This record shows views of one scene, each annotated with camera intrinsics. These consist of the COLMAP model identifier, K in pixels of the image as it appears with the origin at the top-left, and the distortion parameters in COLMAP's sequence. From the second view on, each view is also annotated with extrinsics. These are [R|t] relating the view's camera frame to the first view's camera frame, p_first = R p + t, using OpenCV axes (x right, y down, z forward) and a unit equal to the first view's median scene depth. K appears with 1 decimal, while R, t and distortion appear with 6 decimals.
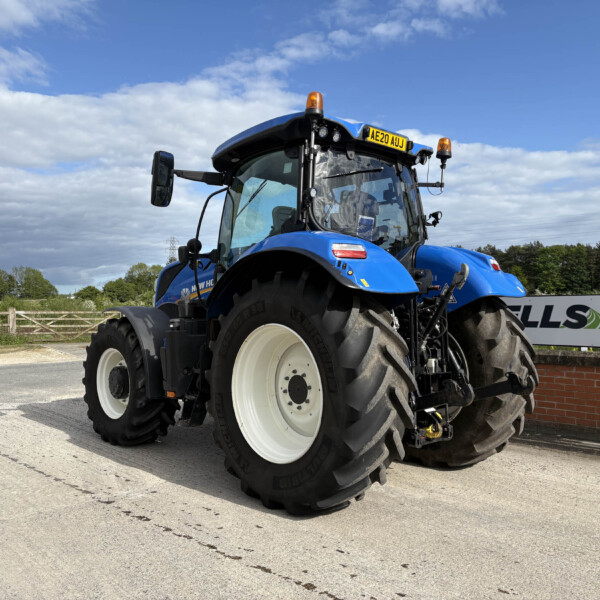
lens RADIAL K [[598.9, 0, 300.0], [0, 598.9, 300.0], [0, 0, 1]] dist [0.022856, -0.007368]
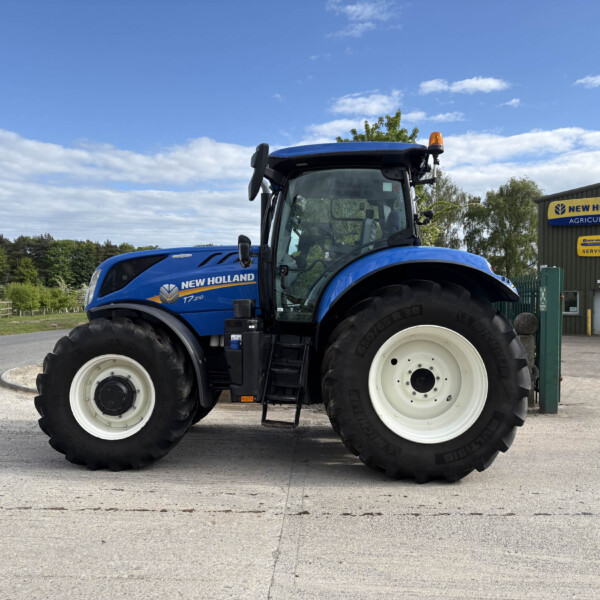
lens RADIAL K [[598.9, 0, 300.0], [0, 598.9, 300.0], [0, 0, 1]] dist [0.022856, -0.007368]
pose [[0.708875, 0.018734, 0.705085, -1.015667], [-0.026508, 0.999649, 0.000089, -0.002644], [-0.704836, -0.018754, 0.709123, 0.337199]]
